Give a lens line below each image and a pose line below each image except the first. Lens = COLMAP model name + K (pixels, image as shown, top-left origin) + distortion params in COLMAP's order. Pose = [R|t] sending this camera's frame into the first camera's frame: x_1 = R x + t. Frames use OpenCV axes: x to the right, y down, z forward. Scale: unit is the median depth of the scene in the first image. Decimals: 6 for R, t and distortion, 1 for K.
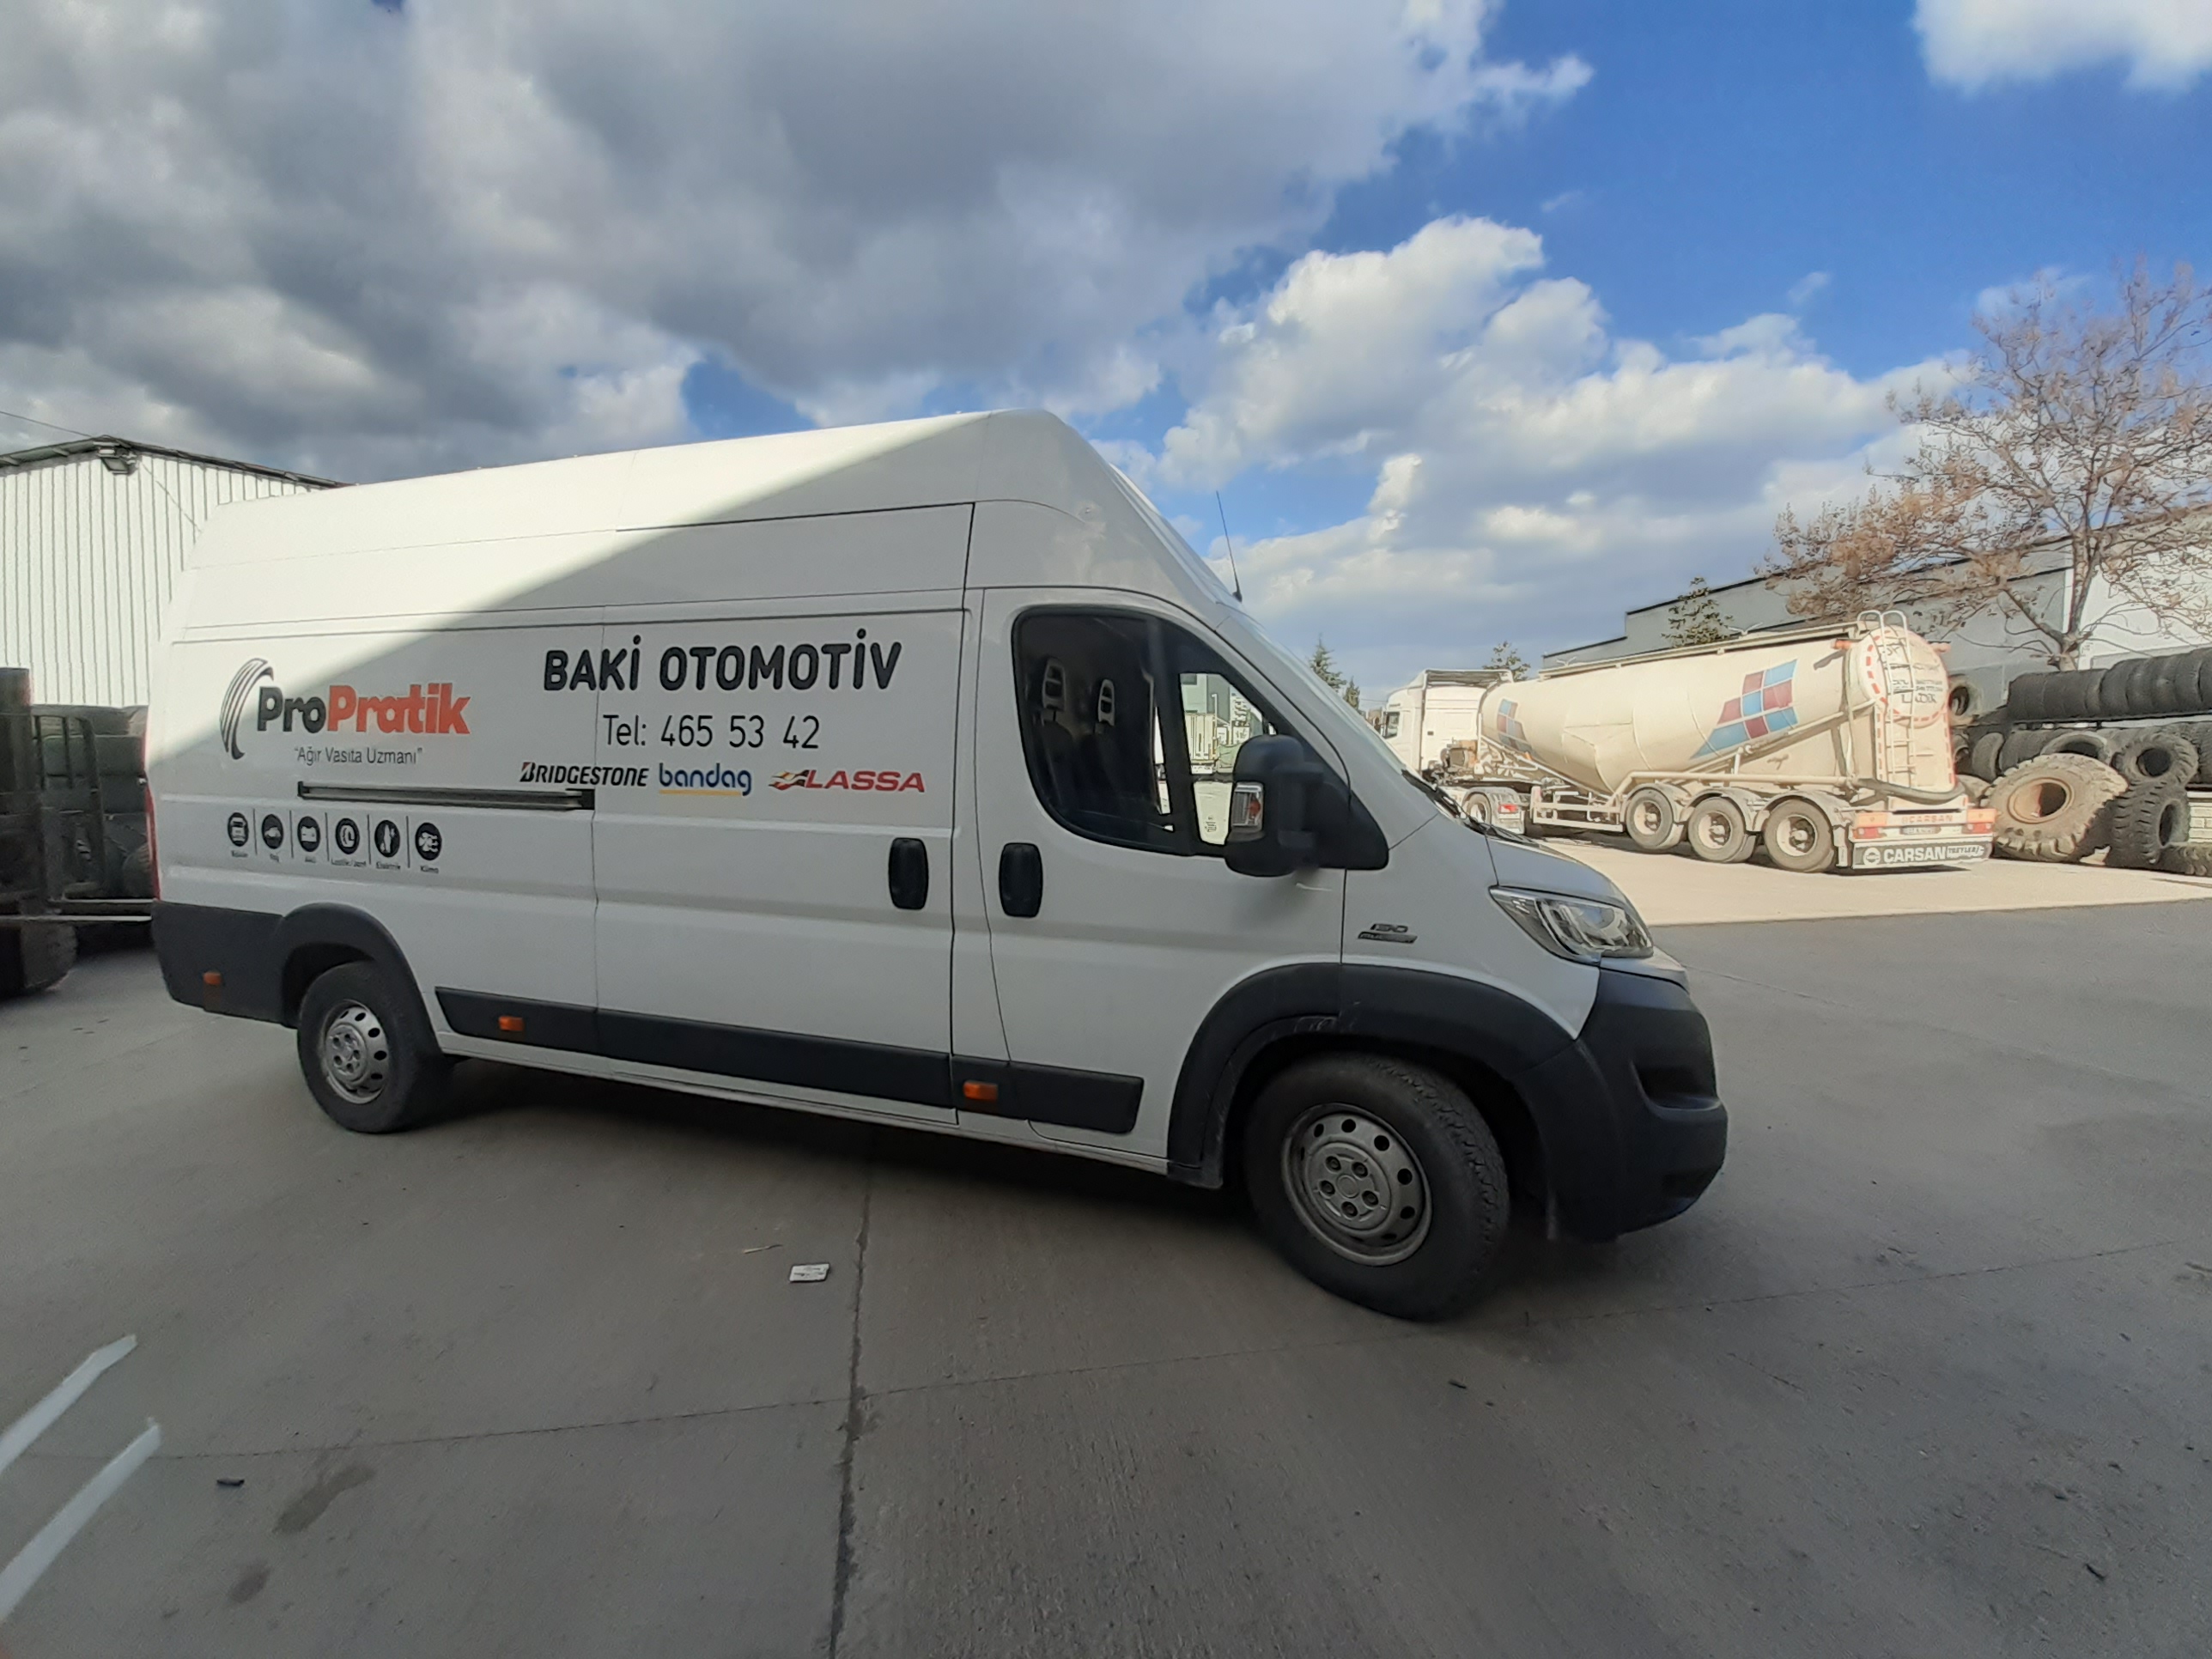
lens RADIAL K [[887.3, 0, 1105.4], [0, 887.3, 826.5], [0, 0, 1]] dist [0.033190, -0.020164]
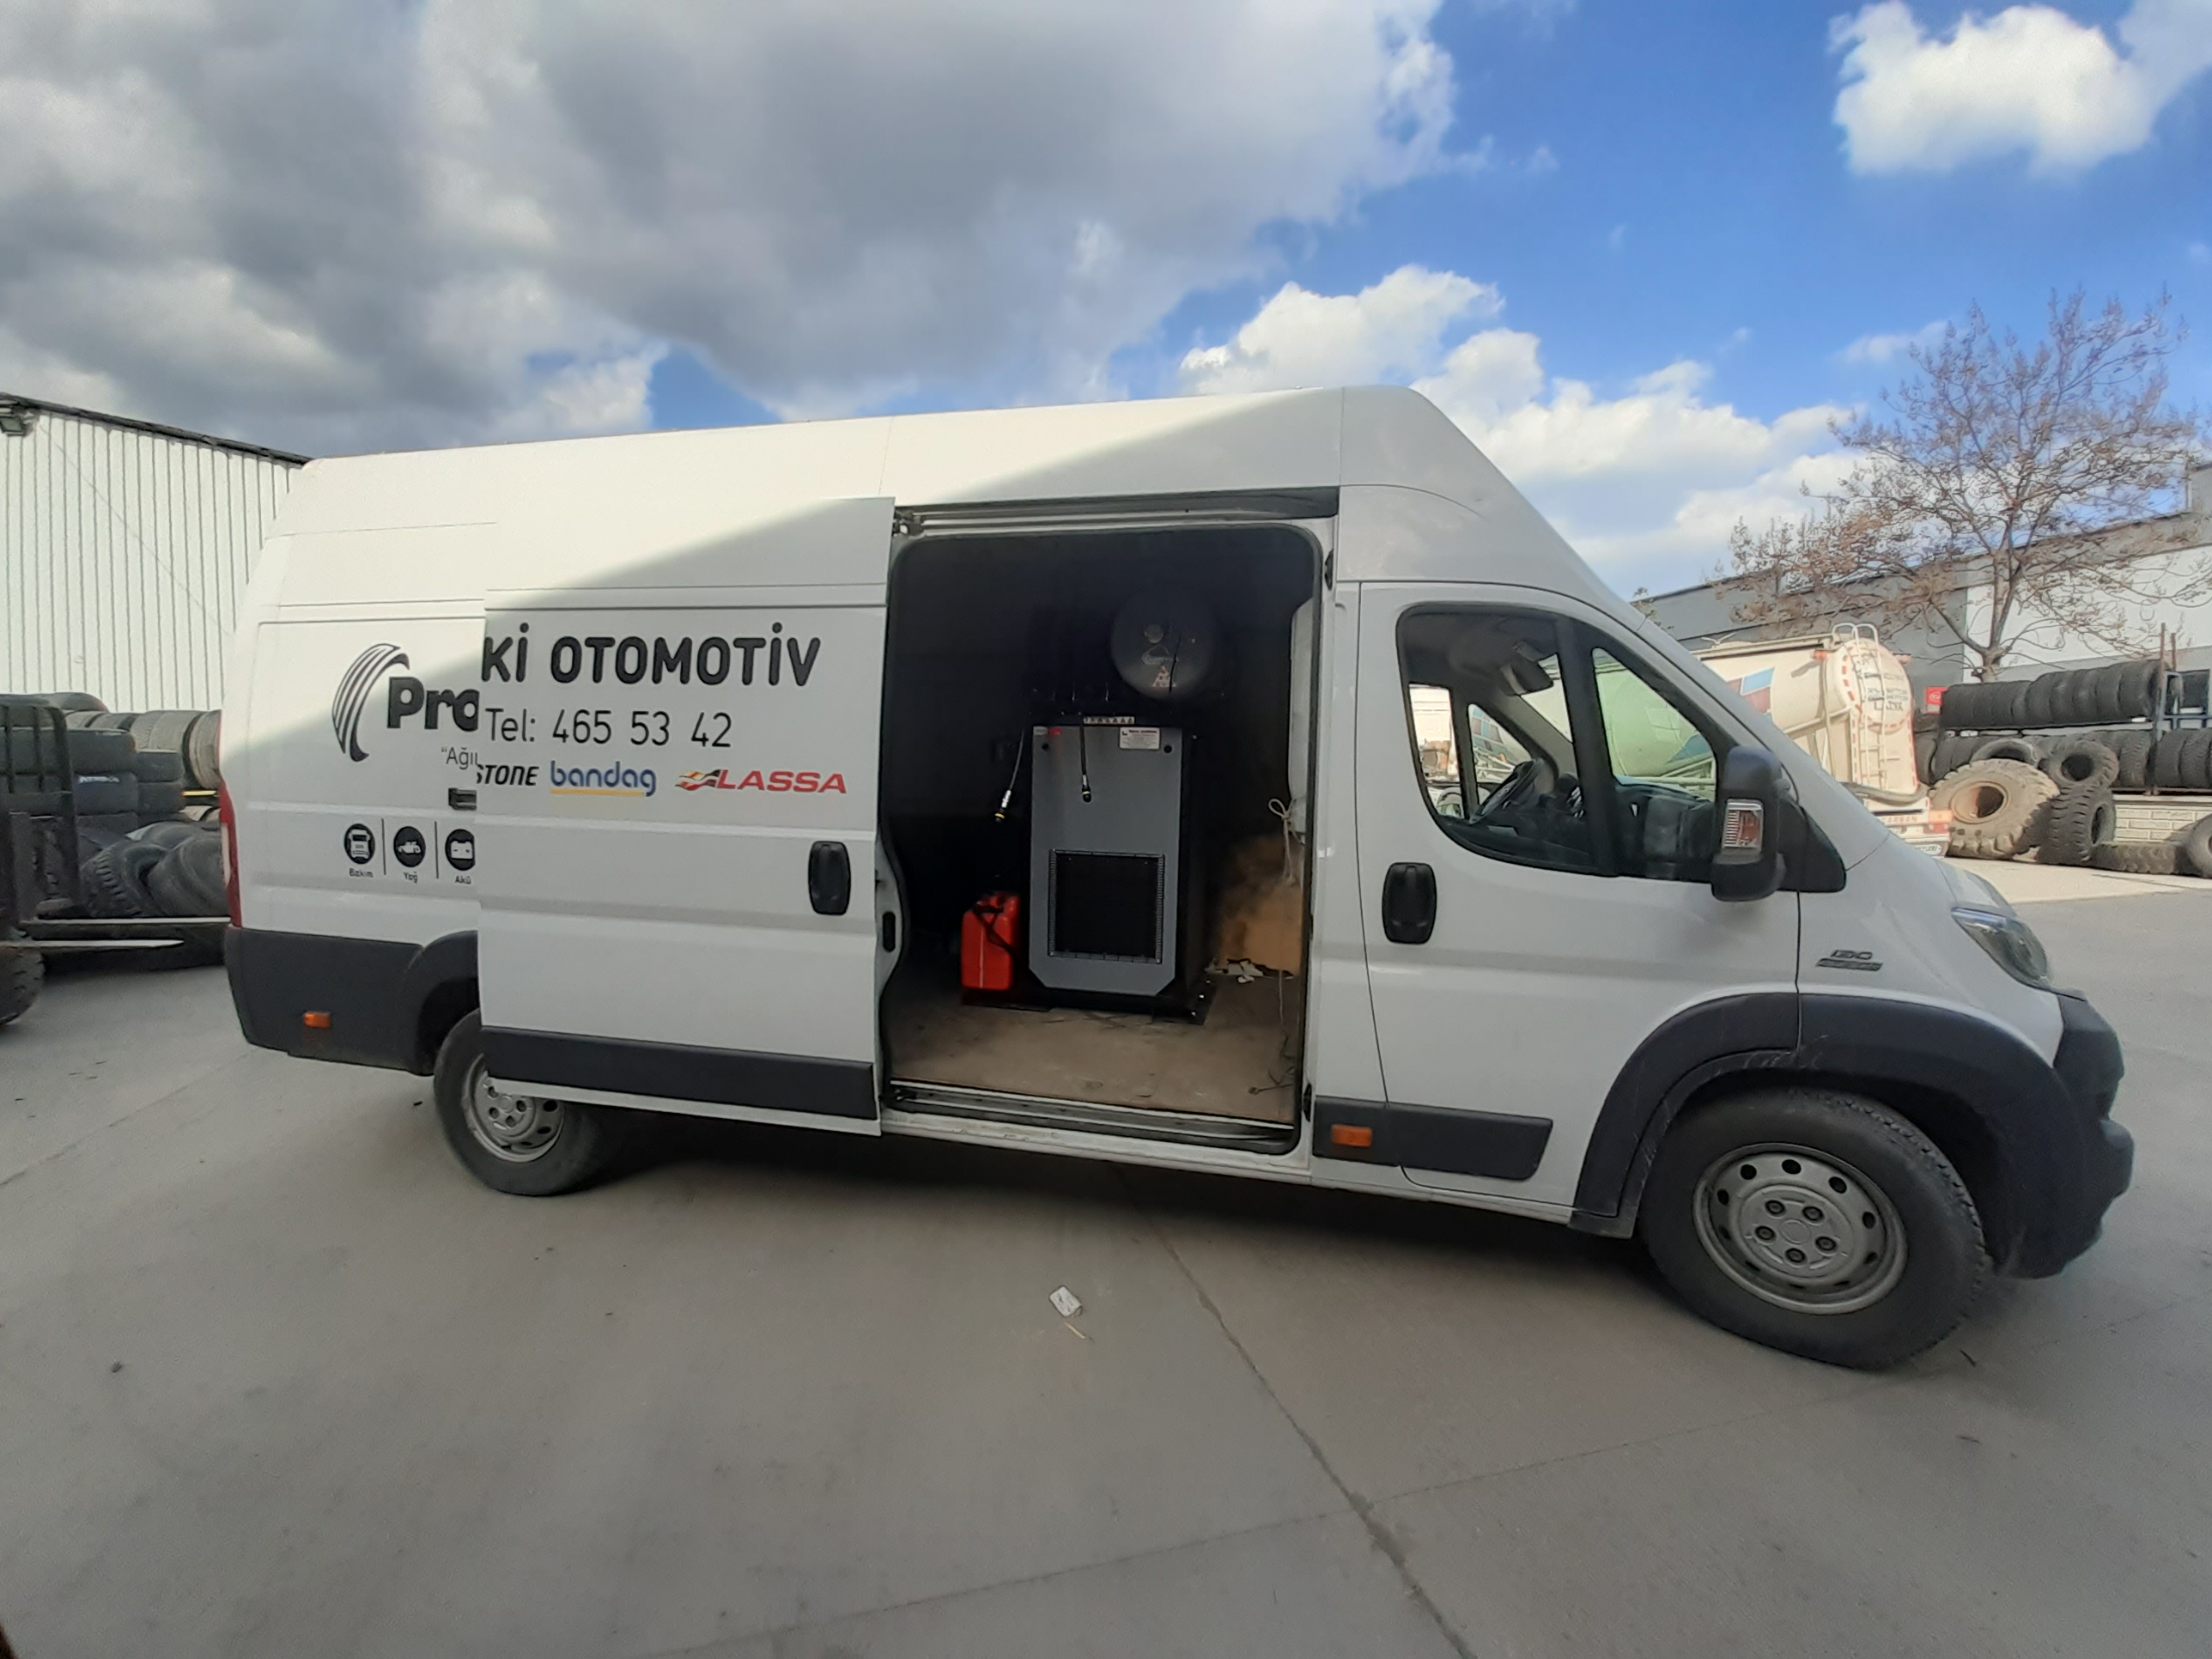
lens RADIAL K [[890.7, 0, 1108.9], [0, 890.7, 827.6], [0, 0, 1]] dist [0.030617, -0.022033]
pose [[0.995713, -0.001830, 0.092484, -0.196688], [0.001514, 0.999993, 0.003489, -0.008159], [-0.092489, -0.003334, 0.995708, 0.050962]]
